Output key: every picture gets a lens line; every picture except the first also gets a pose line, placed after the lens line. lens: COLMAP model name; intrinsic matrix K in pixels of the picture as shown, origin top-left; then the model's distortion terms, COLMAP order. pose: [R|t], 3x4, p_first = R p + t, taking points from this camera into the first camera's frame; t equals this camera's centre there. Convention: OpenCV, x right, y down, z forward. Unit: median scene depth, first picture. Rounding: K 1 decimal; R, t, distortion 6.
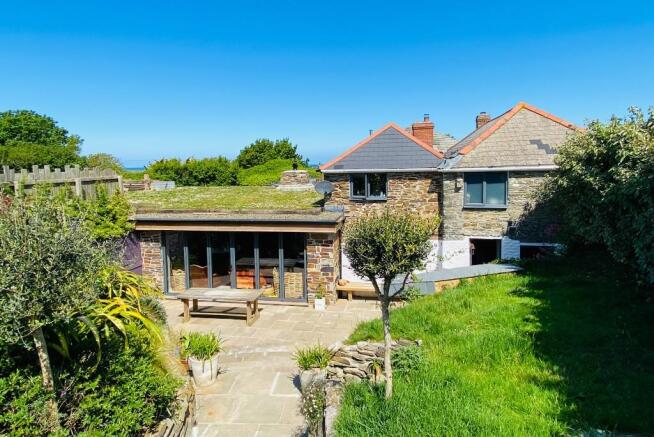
lens RADIAL K [[370.0, 0, 342.1], [0, 370.0, 190.8], [0, 0, 1]] dist [-0.004313, -0.007883]
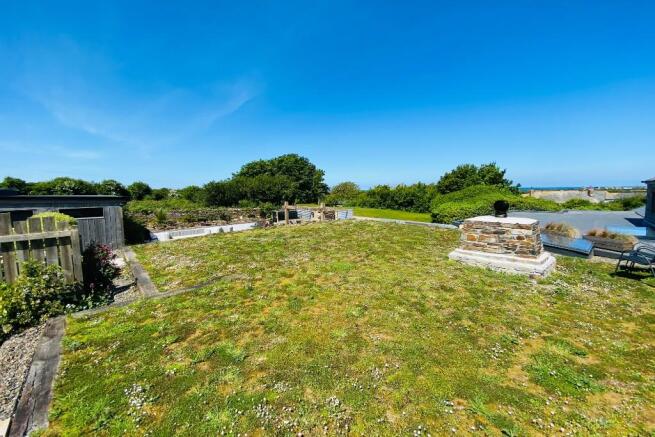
lens RADIAL K [[264.8, 0, 326.8], [0, 264.8, 216.0], [0, 0, 1]] dist [-0.001085, -0.000228]
pose [[0.759722, 0.065727, -0.646918, -0.132061], [-0.043175, 0.997782, 0.050672, -0.100595], [0.648814, -0.010566, 0.760874, 1.025742]]
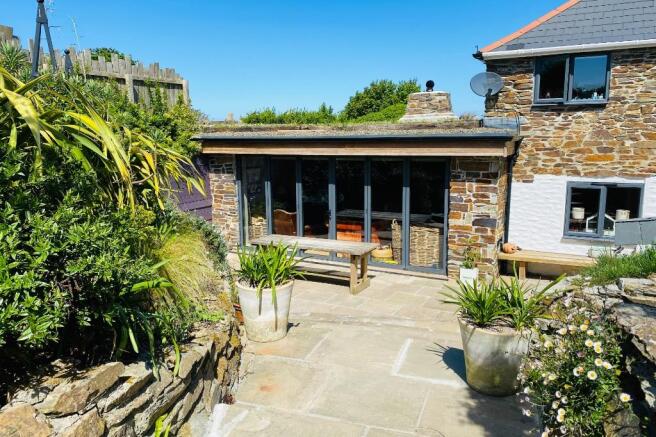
lens RADIAL K [[488.3, 0, 327.6], [0, 488.3, 217.9], [0, 0, 1]] dist [0.033202, -0.023164]
pose [[0.951772, 0.056390, -0.301580, -0.041180], [-0.024866, 0.993908, 0.107368, 0.123140], [0.305797, -0.094691, 0.947376, 0.175025]]
